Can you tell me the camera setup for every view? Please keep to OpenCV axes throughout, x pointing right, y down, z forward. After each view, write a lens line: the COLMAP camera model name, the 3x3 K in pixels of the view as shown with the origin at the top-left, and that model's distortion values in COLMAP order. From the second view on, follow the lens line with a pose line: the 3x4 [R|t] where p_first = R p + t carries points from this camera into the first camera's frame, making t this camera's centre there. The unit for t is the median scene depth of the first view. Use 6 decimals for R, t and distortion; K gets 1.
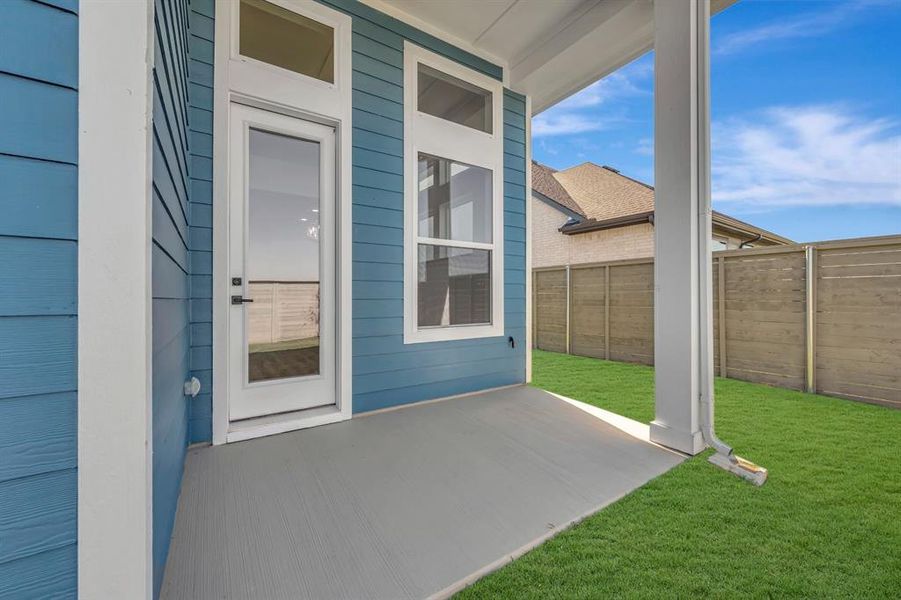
lens RADIAL K [[354.7, 0, 455.9], [0, 354.7, 302.4], [0, 0, 1]] dist [0.000963, 0.000036]
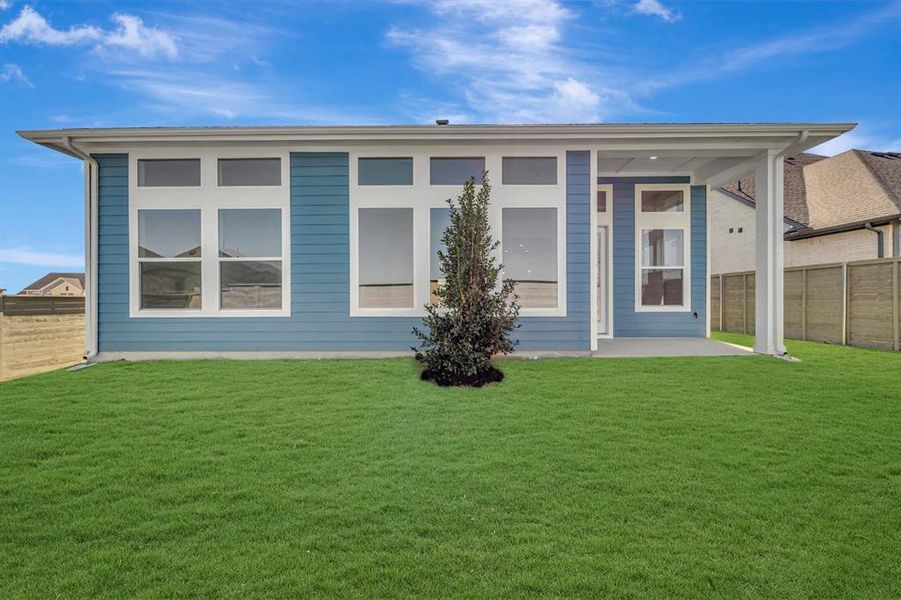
lens RADIAL K [[354.7, 0, 455.9], [0, 354.7, 302.4], [0, 0, 1]] dist [0.000963, 0.000036]
pose [[0.828231, -0.003984, -0.560373, 0.153684], [-0.006267, 0.999846, -0.016371, 0.080039], [0.560352, 0.017071, 0.828079, -1.321467]]
